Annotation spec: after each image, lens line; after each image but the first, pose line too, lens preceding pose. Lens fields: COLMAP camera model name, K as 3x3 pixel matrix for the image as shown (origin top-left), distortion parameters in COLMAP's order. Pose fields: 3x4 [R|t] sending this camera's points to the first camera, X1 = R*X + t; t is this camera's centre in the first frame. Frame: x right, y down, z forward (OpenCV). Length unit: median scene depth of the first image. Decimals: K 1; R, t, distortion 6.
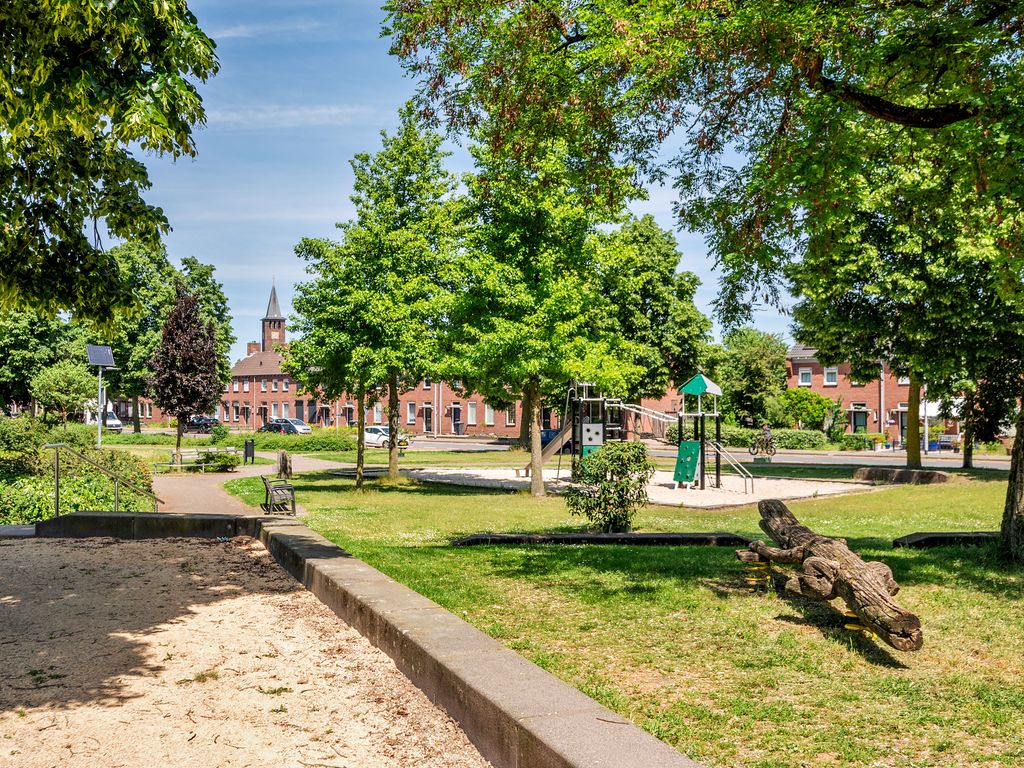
lens RADIAL K [[893.3, 0, 512.6], [0, 893.3, 384.6], [0, 0, 1]] dist [-0.004548, -0.001520]
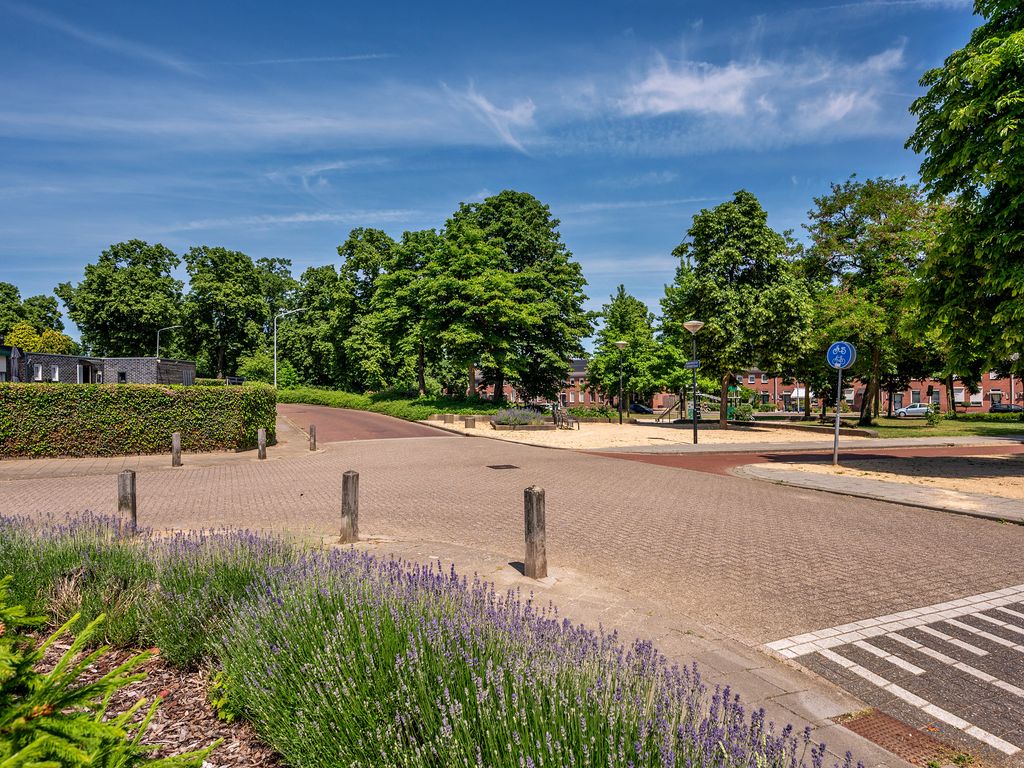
lens RADIAL K [[538.3, 0, 510.9], [0, 538.3, 386.8], [0, 0, 1]] dist [0.000005, 0.000000]
pose [[0.999931, -0.009831, 0.006403, -0.290412], [0.009727, 0.999823, 0.016105, -0.020403], [-0.006560, -0.016041, 0.999850, -0.406013]]
